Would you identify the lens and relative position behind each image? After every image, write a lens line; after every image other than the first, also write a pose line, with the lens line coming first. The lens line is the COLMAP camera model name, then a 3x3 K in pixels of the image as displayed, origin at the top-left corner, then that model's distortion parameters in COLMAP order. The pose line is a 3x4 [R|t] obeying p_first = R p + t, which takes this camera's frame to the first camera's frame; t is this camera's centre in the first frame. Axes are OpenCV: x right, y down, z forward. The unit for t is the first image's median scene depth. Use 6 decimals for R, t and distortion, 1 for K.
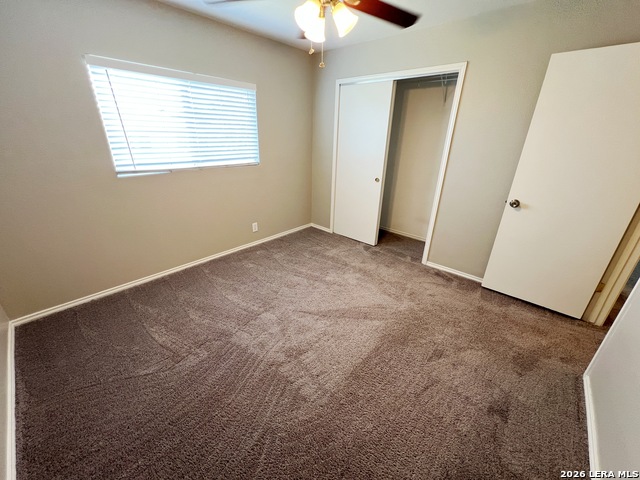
lens RADIAL K [[256.0, 0, 319.4], [0, 256.0, 239.8], [0, 0, 1]] dist [-0.001442, 0.000256]
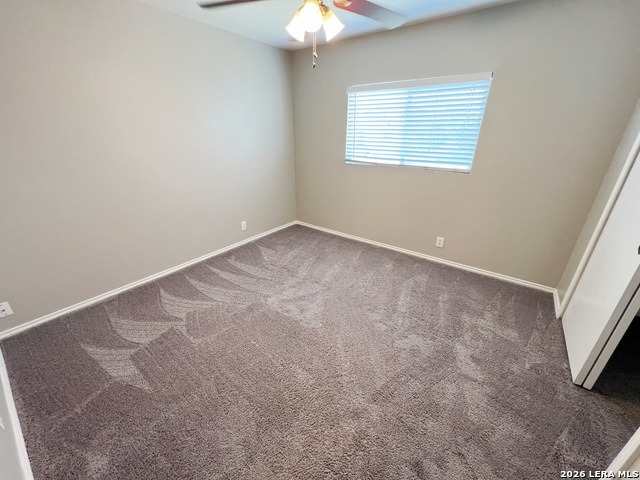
lens RADIAL K [[256.0, 0, 319.4], [0, 256.0, 239.8], [0, 0, 1]] dist [-0.001442, 0.000256]
pose [[0.096757, 0.372195, -0.923097, 0.602301], [-0.385304, 0.869142, 0.310053, -0.198035], [0.917703, 0.325673, 0.227504, 0.498758]]
